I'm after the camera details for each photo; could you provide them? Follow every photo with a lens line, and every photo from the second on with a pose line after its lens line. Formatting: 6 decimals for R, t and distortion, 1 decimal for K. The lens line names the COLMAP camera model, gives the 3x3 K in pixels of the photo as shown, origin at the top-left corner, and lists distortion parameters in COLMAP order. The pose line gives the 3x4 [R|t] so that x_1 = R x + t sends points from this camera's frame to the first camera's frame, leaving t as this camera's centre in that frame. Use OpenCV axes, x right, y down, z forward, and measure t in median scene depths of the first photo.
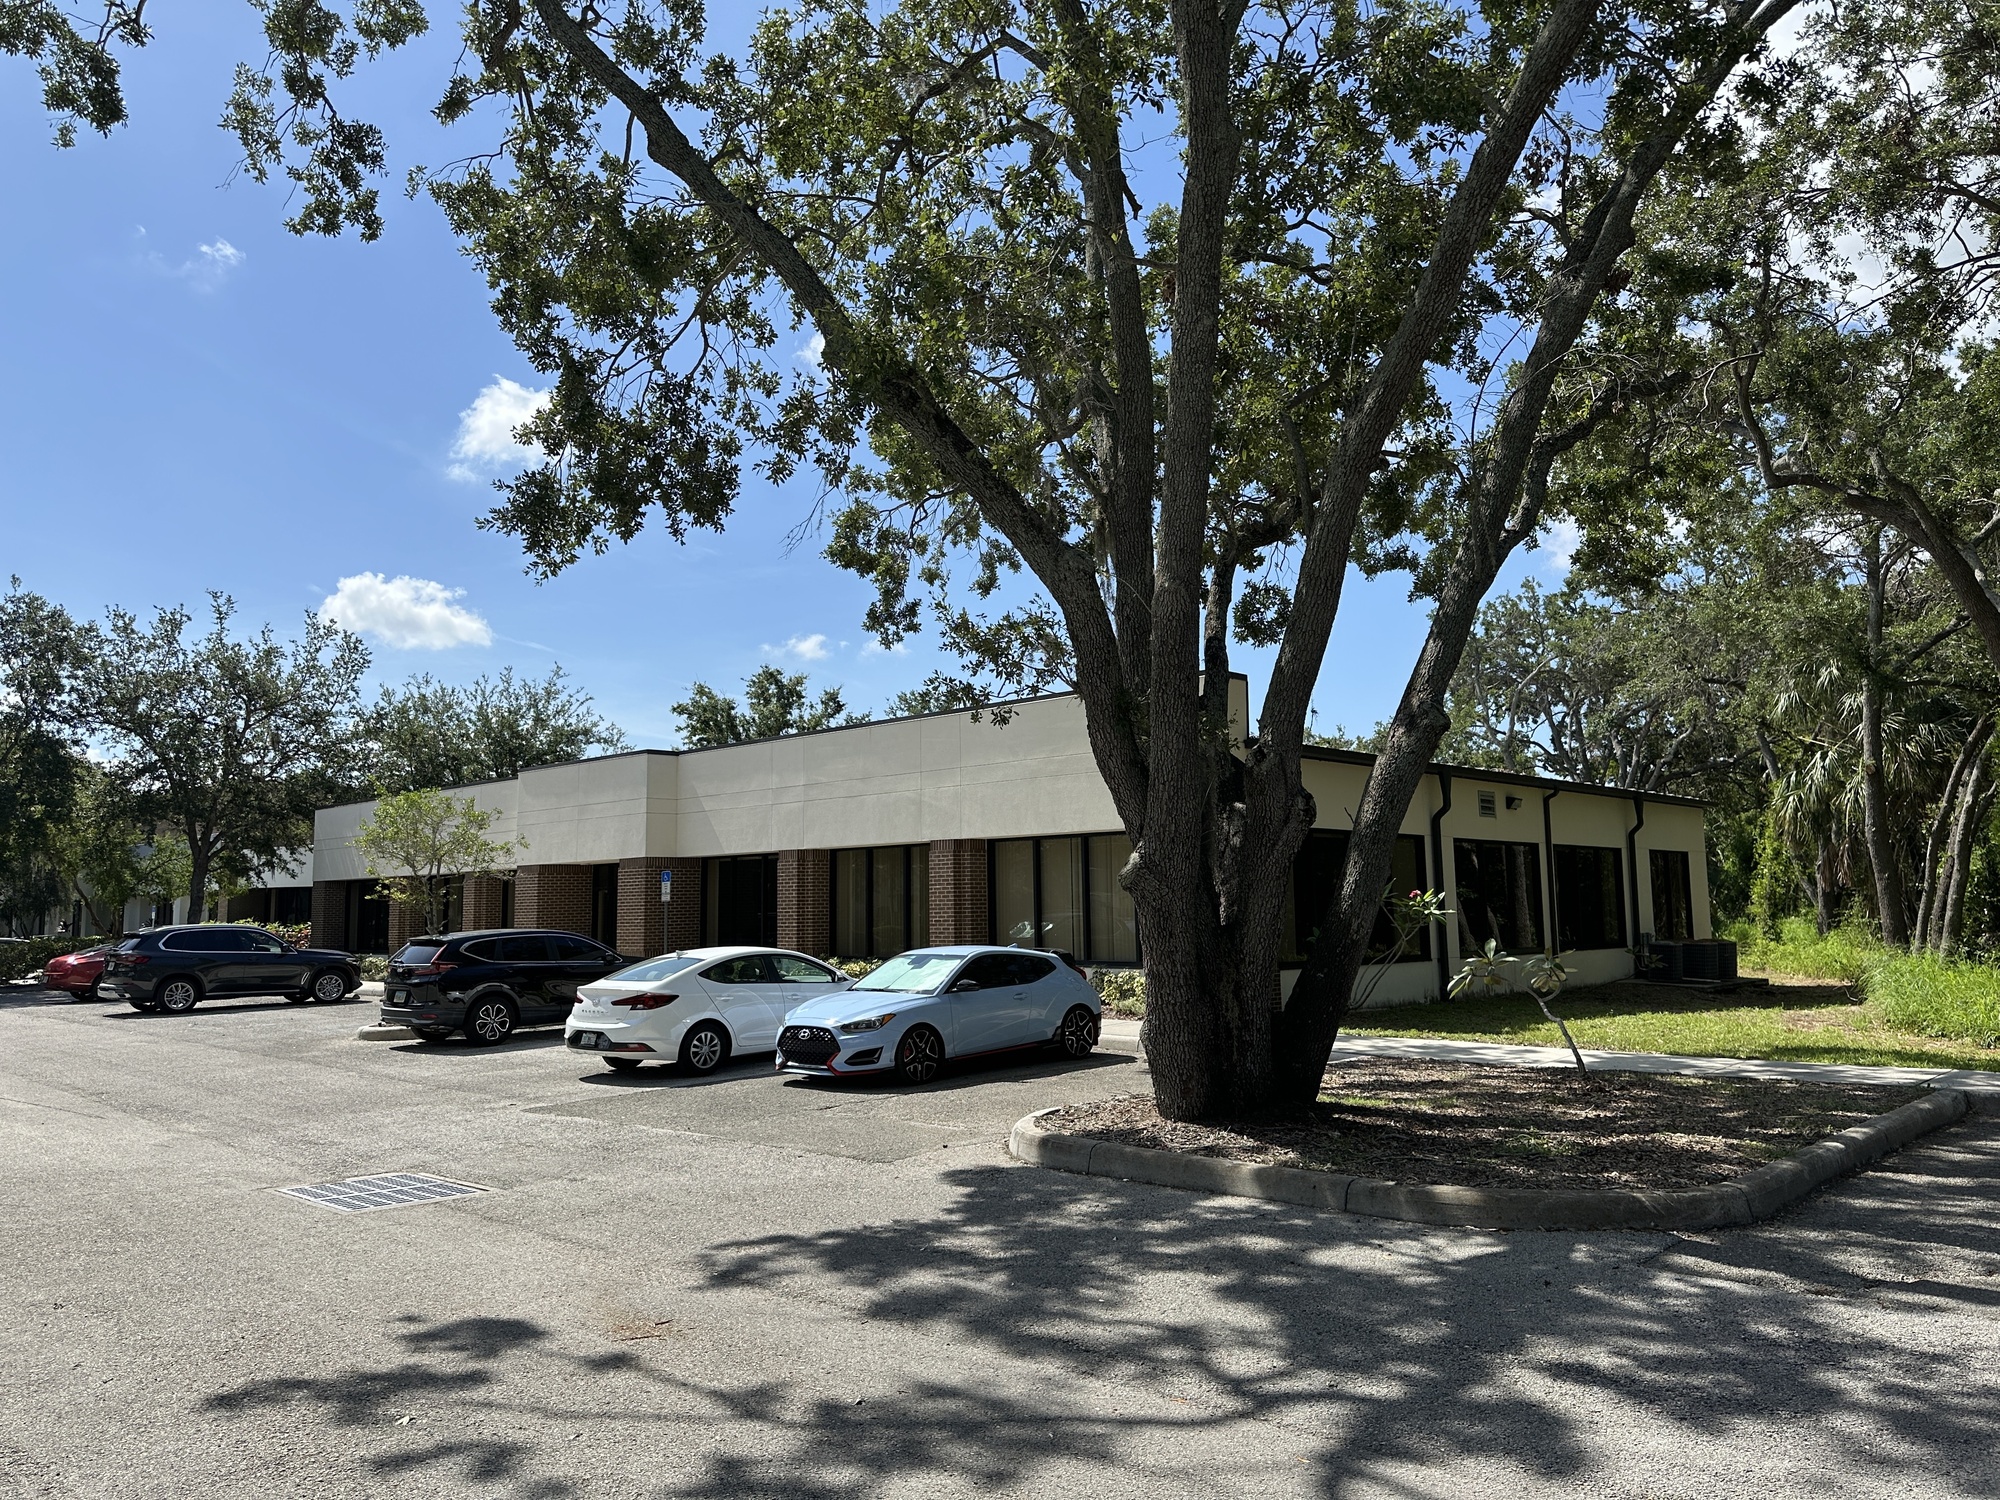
lens RADIAL K [[1419.2, 0, 1000.7], [0, 1419.2, 755.8], [0, 0, 1]] dist [0.034255, -0.032347]
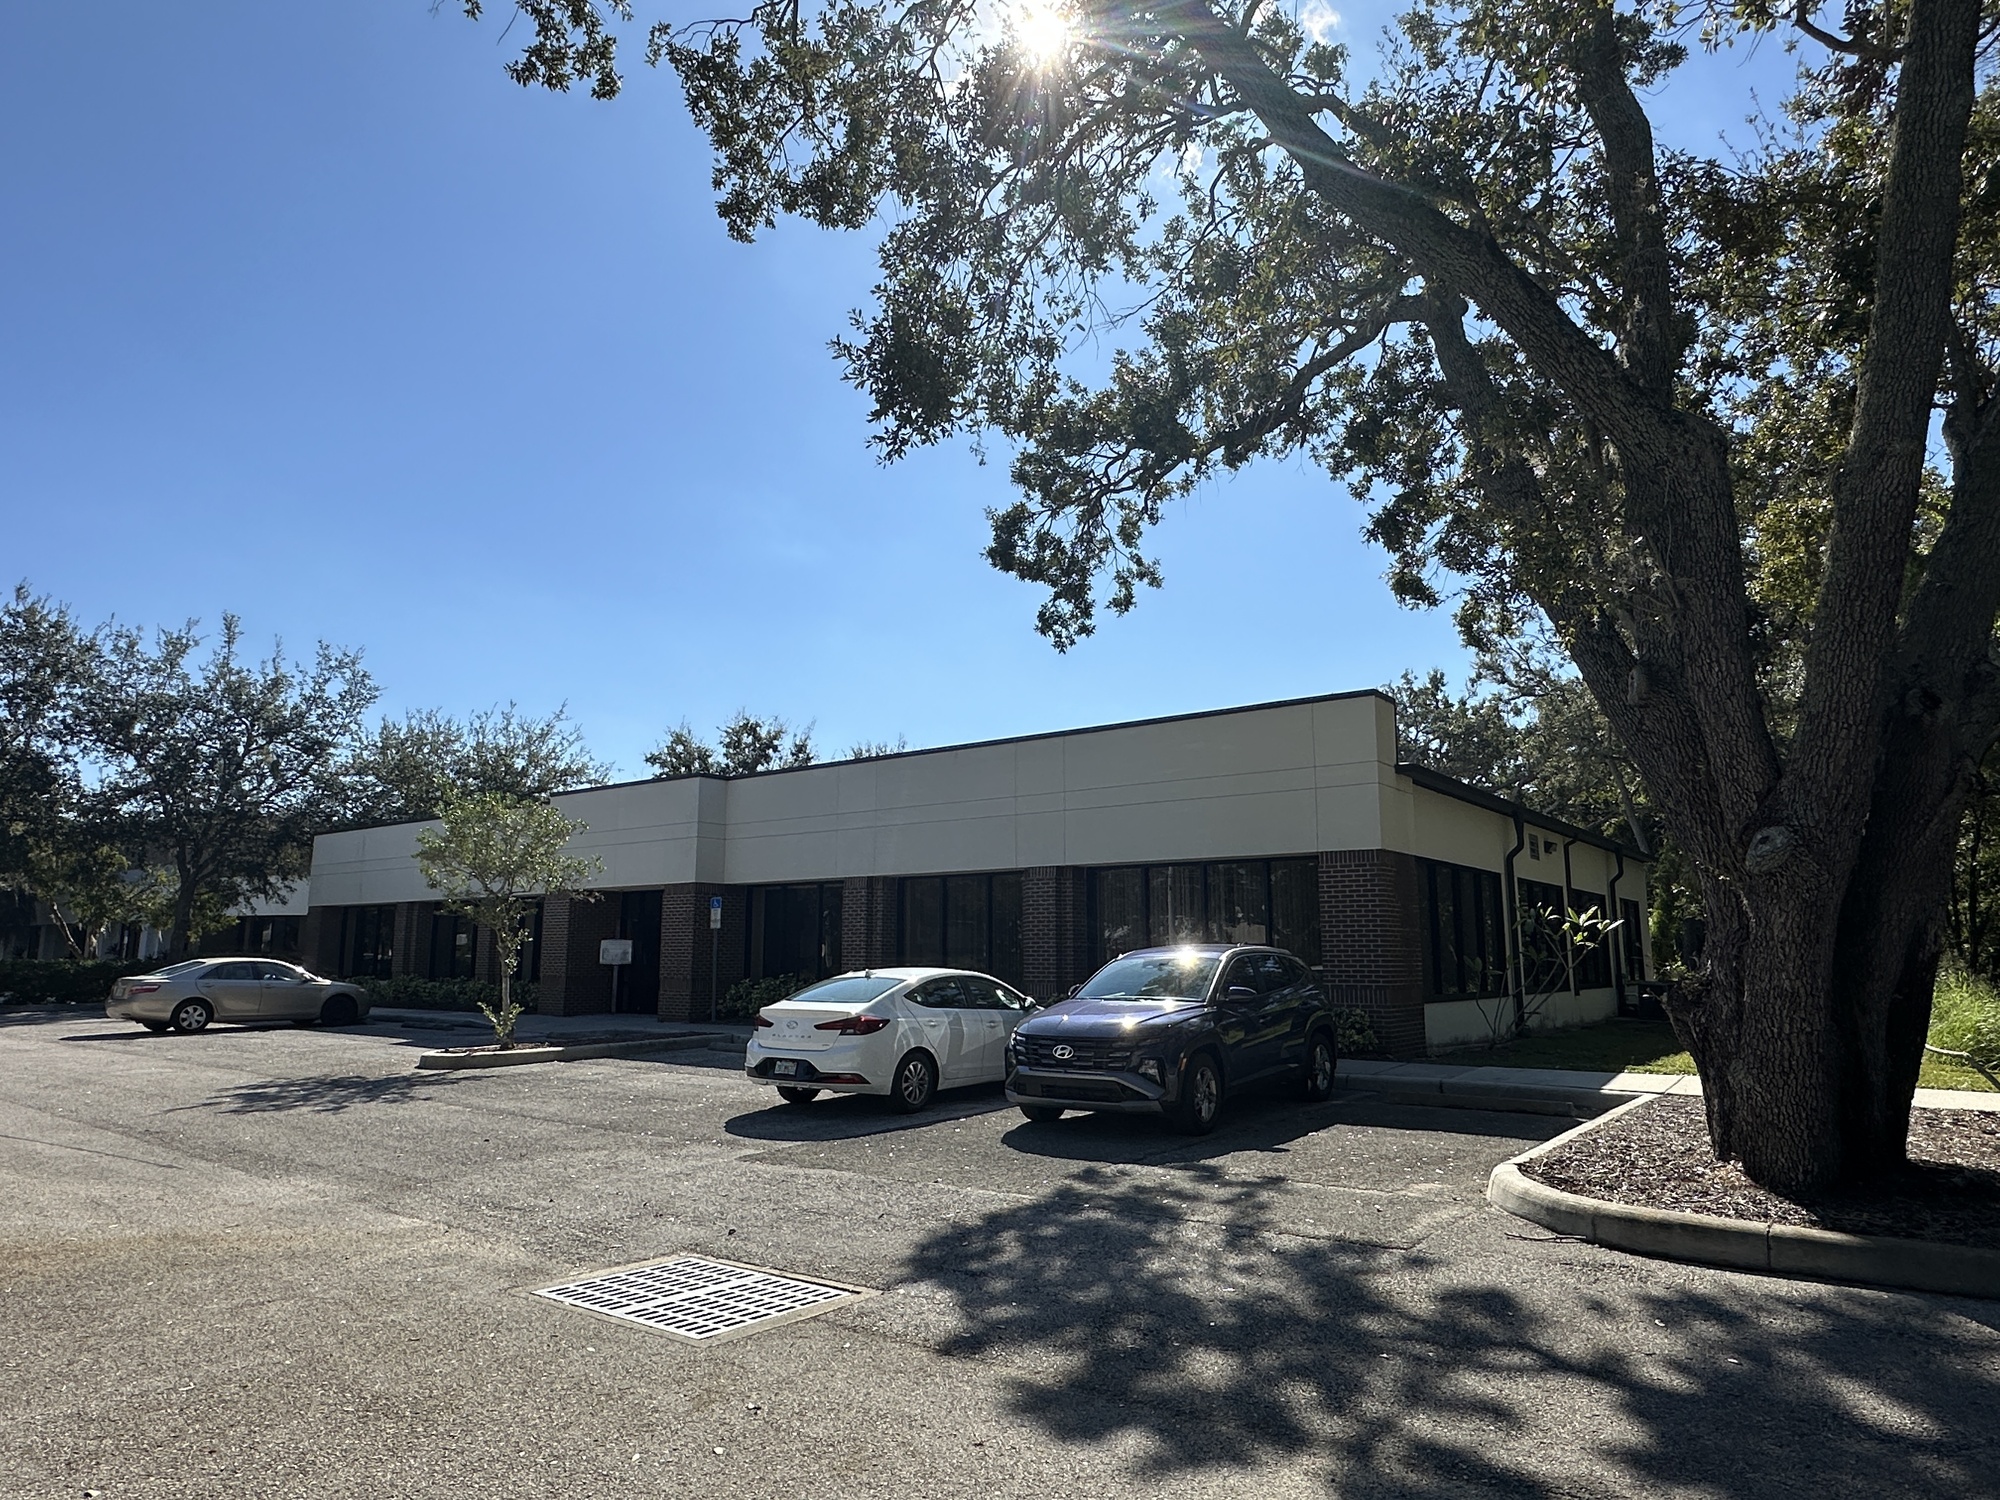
lens RADIAL K [[1191.0, 0, 997.7], [0, 1191.0, 765.5], [0, 0, 1]] dist [0.006278, 0.007640]
pose [[0.993474, 0.033805, 0.108931, -0.099571], [-0.028070, 0.998159, -0.053762, 0.021296], [-0.110548, 0.050354, 0.992594, 0.110428]]
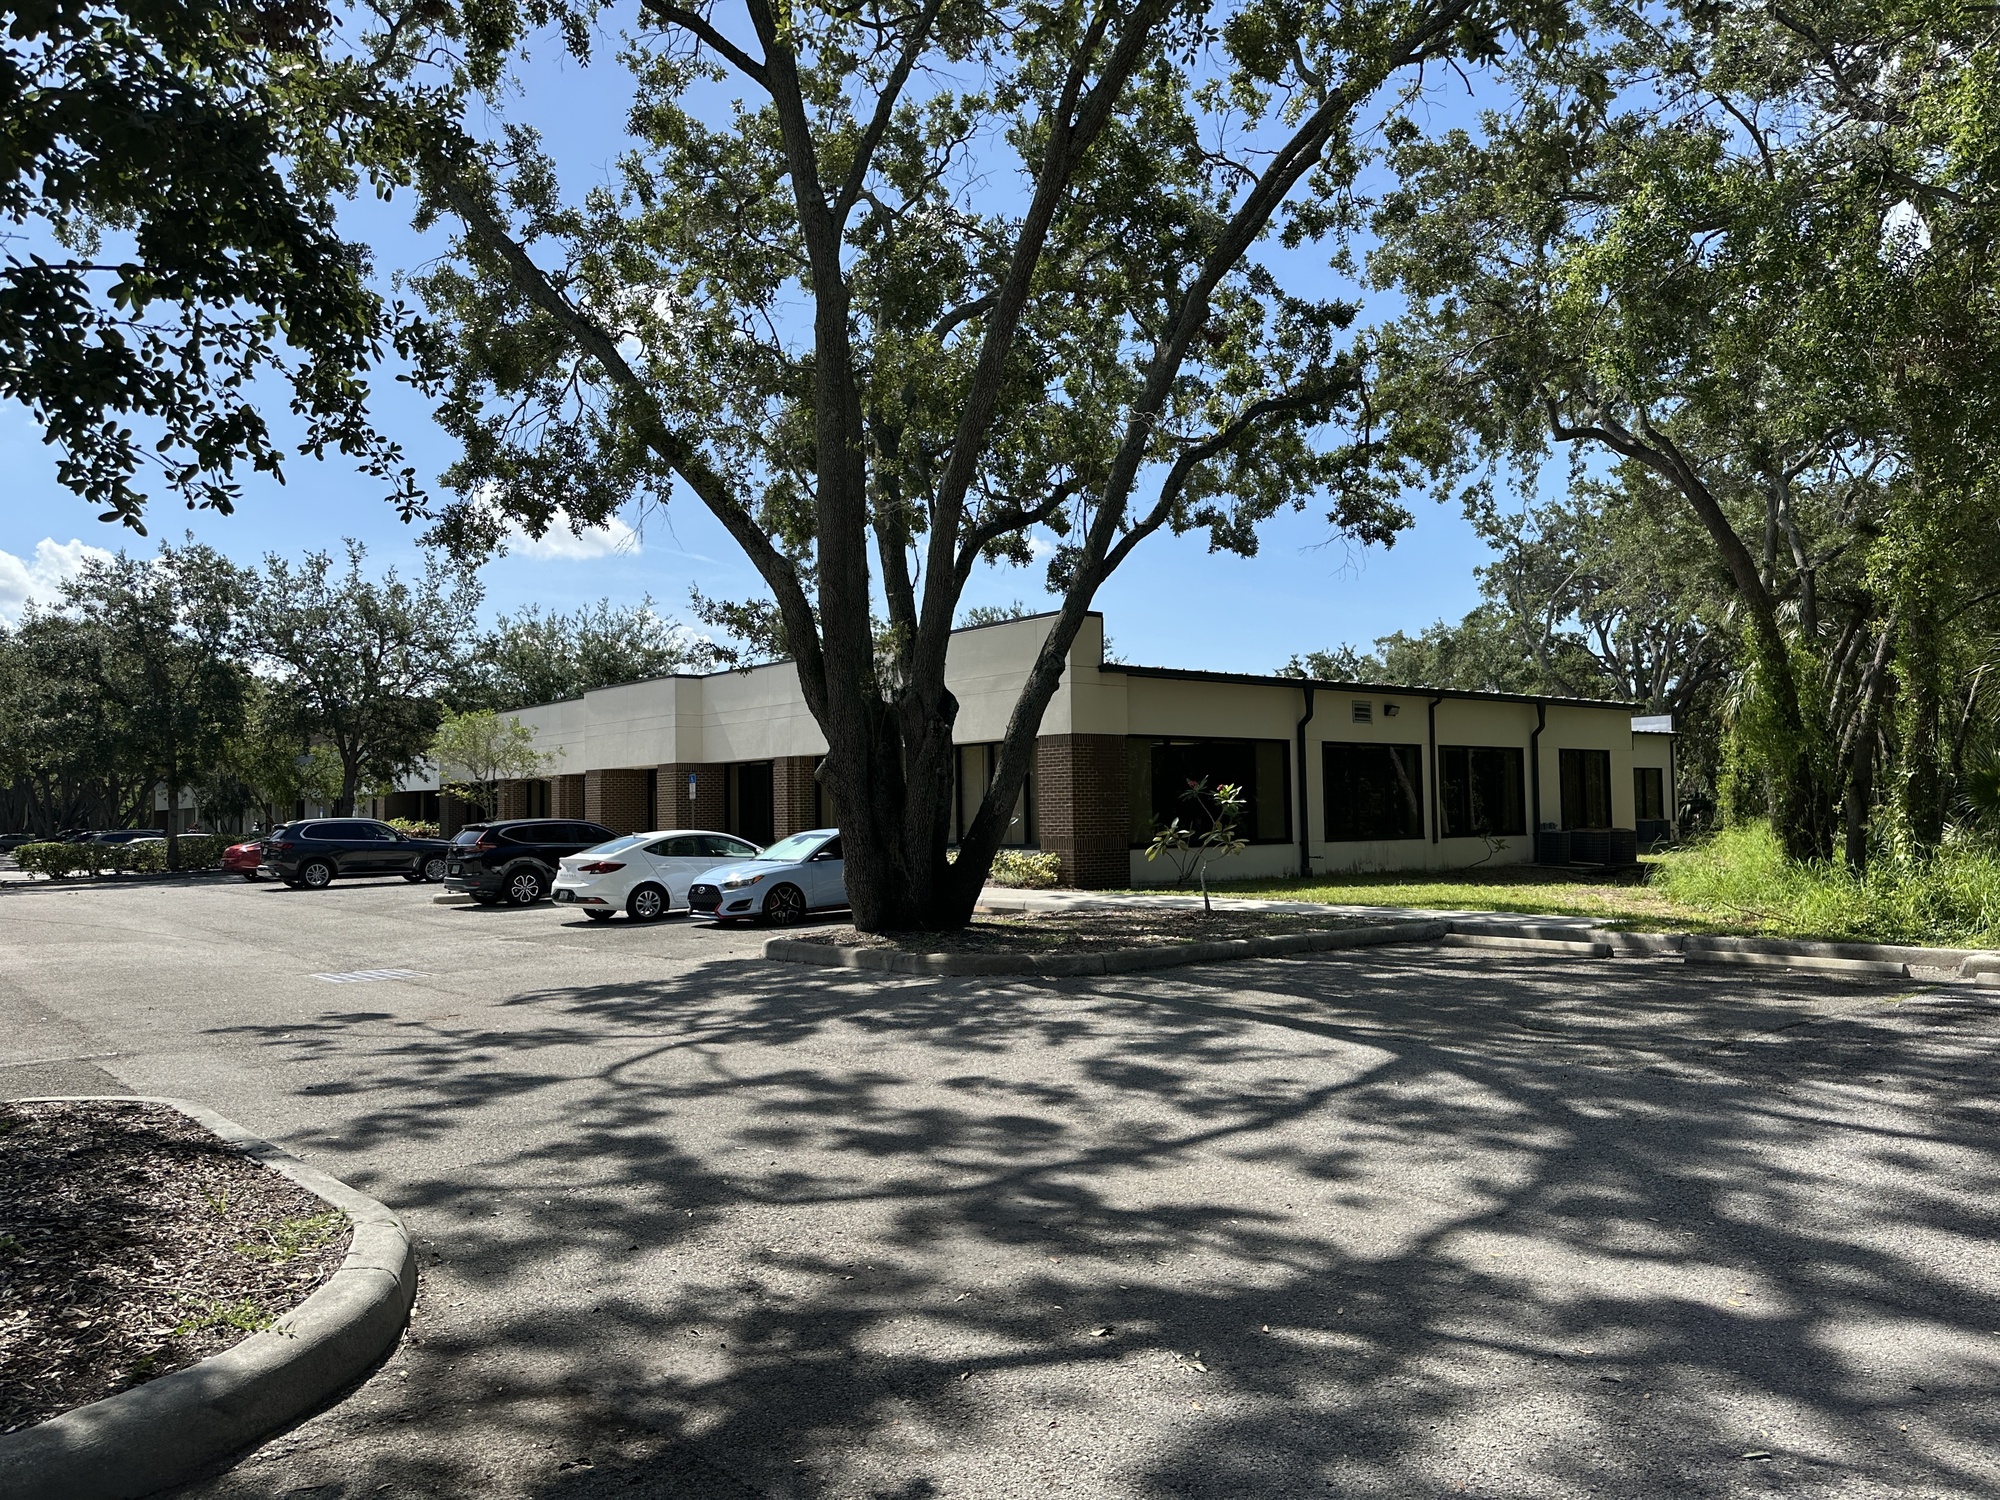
lens RADIAL K [[1419.2, 0, 1003.7], [0, 1419.2, 750.2], [0, 0, 1]] dist [0.034255, -0.032347]
pose [[0.994254, -0.007748, -0.106762, 0.115099], [0.014501, 0.997932, 0.062628, -0.007909], [0.106055, -0.063816, 0.992310, -0.124439]]
